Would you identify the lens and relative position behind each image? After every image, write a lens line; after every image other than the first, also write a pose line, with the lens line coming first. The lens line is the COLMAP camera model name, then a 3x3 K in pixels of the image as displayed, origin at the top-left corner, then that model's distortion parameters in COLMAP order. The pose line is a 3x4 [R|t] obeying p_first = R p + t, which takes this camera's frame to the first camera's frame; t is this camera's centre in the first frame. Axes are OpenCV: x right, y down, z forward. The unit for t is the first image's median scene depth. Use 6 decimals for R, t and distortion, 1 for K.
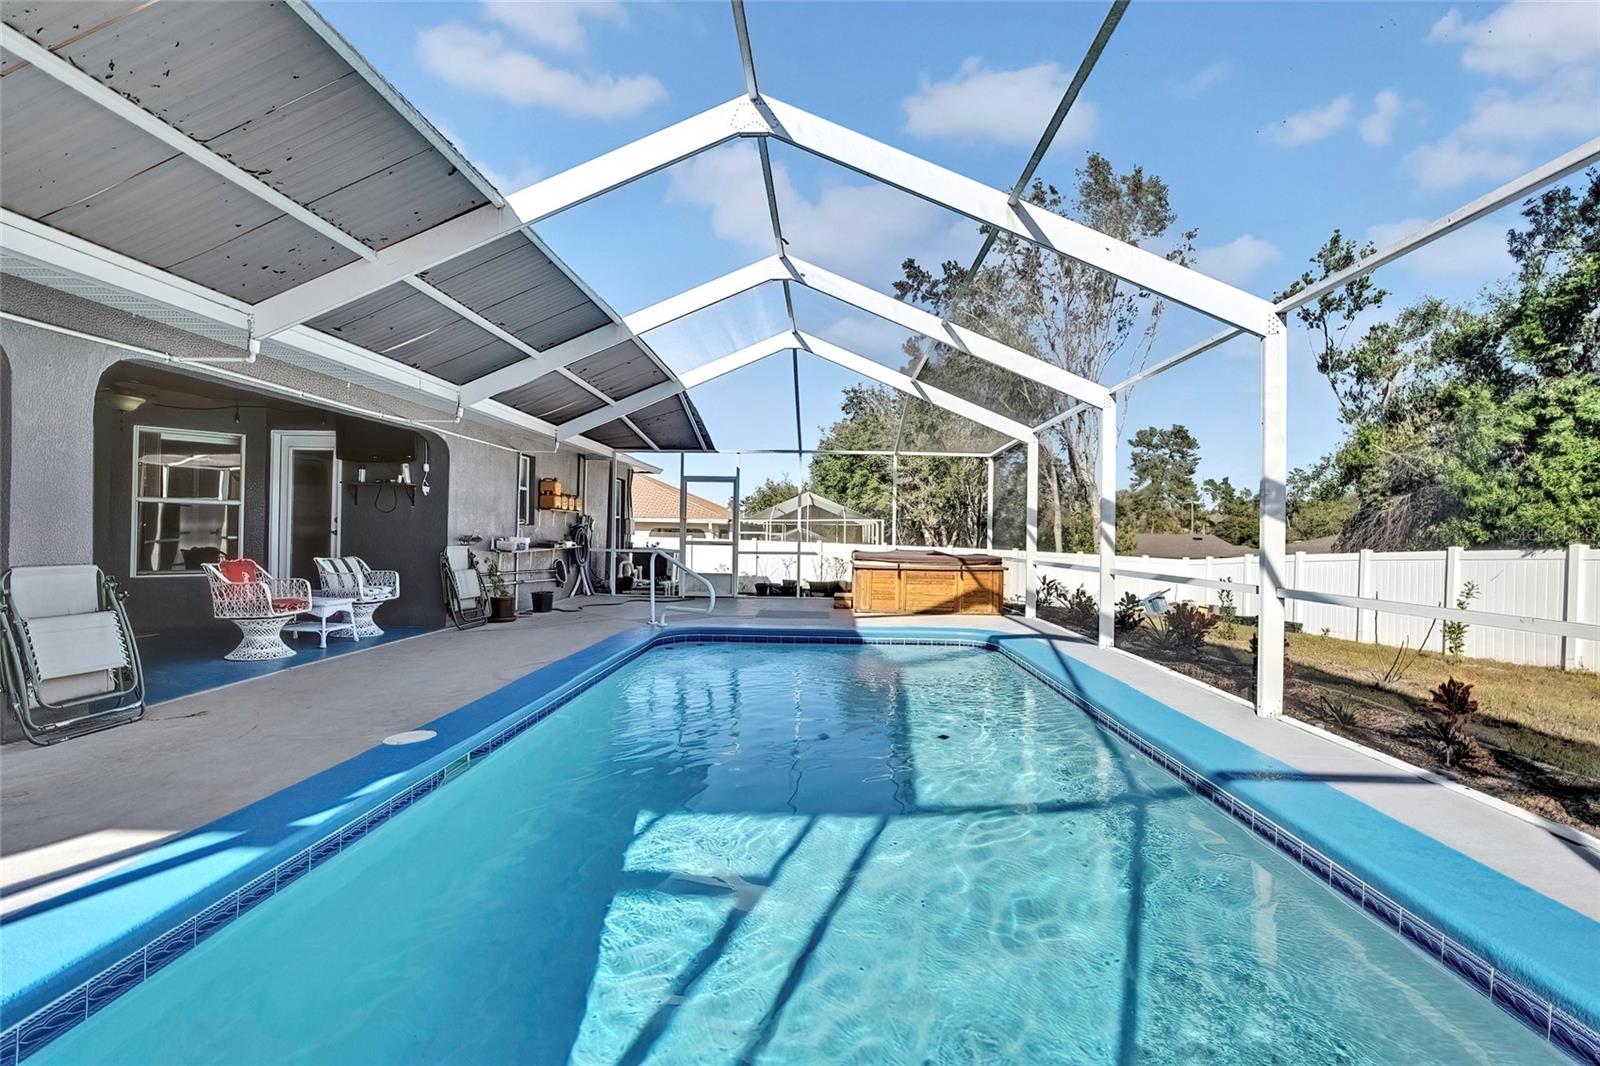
lens RADIAL K [[690.5, 0, 805.8], [0, 690.5, 528.9], [0, 0, 1]] dist [-0.012025, -0.000241]
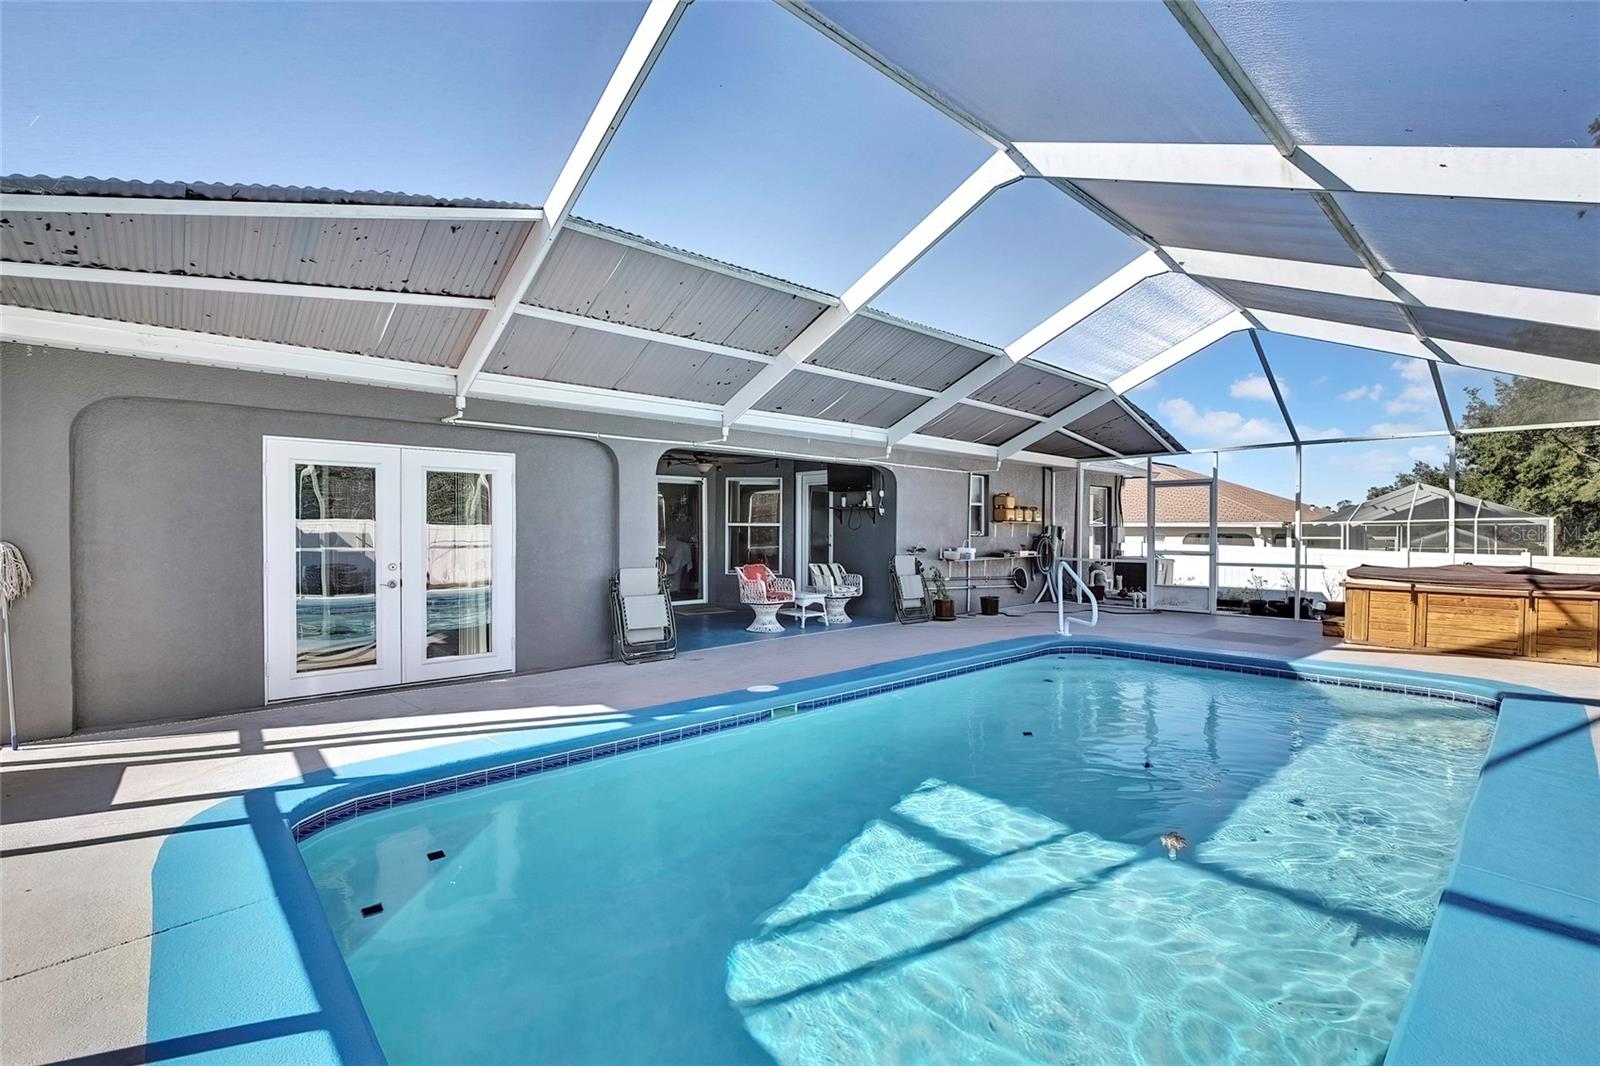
lens RADIAL K [[690.5, 0, 805.8], [0, 690.5, 528.9], [0, 0, 1]] dist [-0.012025, -0.000241]
pose [[0.705886, -0.017111, -0.708119, 0.234460], [0.011915, 0.999854, -0.012283, -0.009406], [0.708225, 0.000234, 0.705986, 0.003598]]
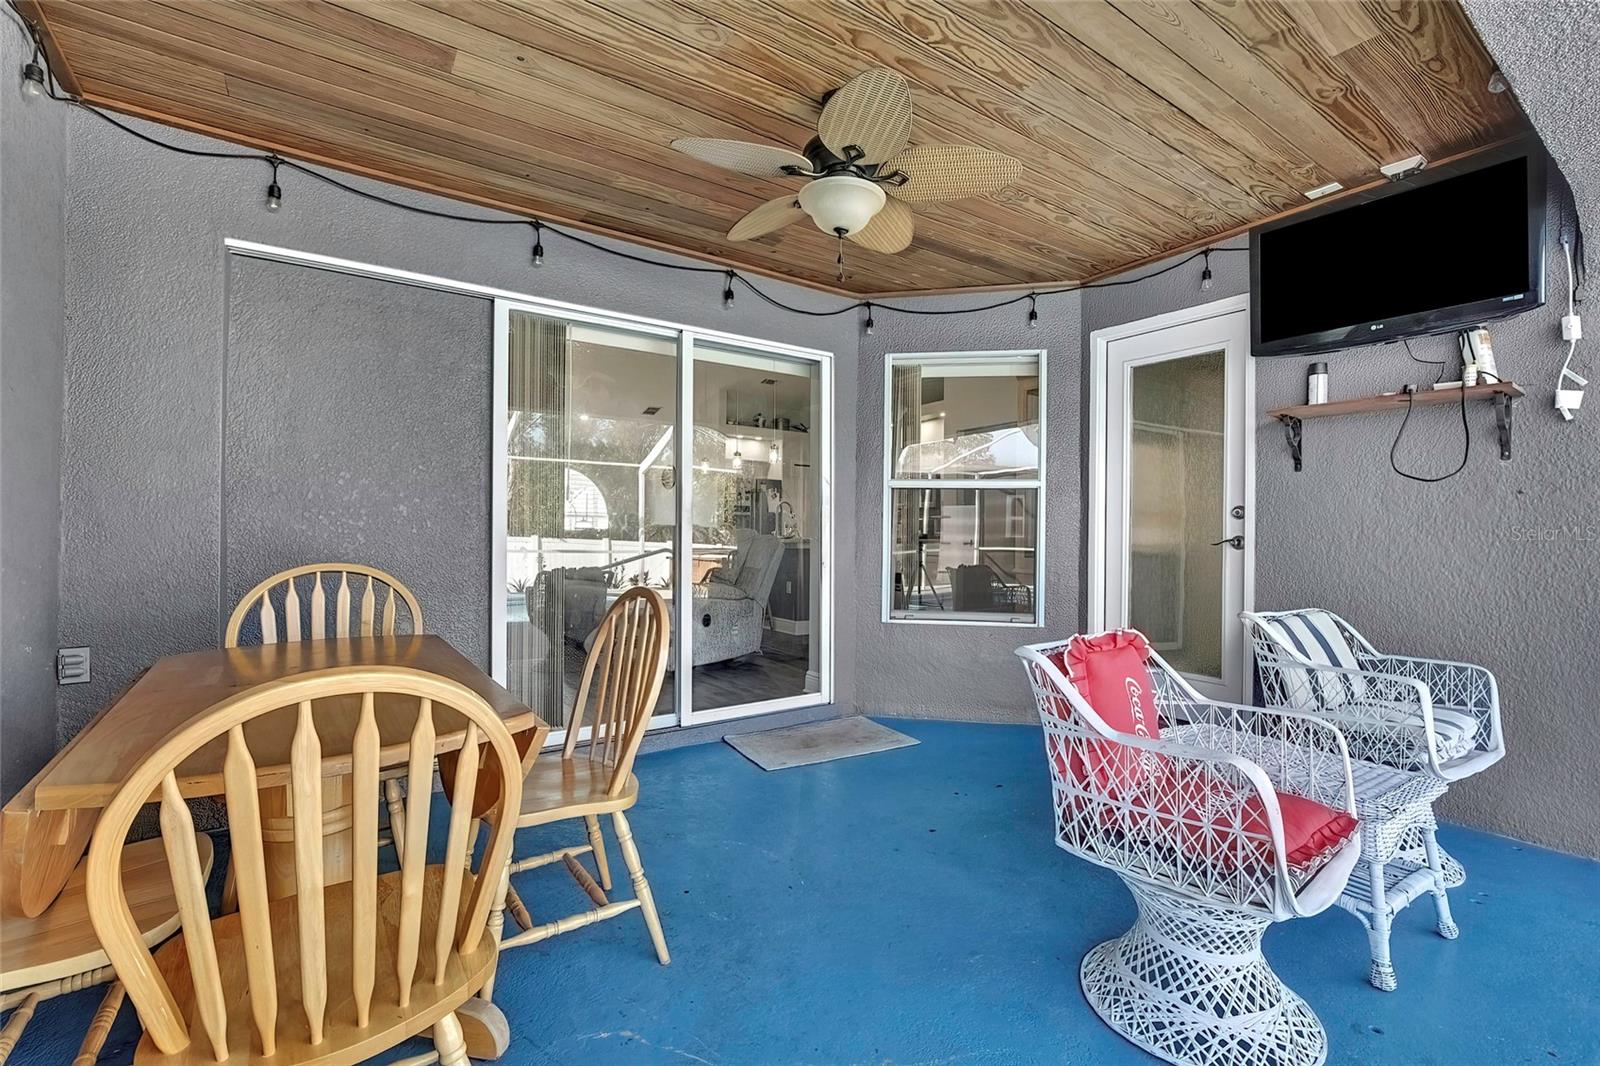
lens RADIAL K [[699.6, 0, 809.6], [0, 699.6, 532.7], [0, 0, 1]] dist [-0.005398, 0.000016]
pose [[0.601020, -0.013341, -0.799122, -0.480722], [0.005711, 0.999907, -0.012398, 0.003264], [0.799213, 0.002888, 0.601041, 0.516155]]
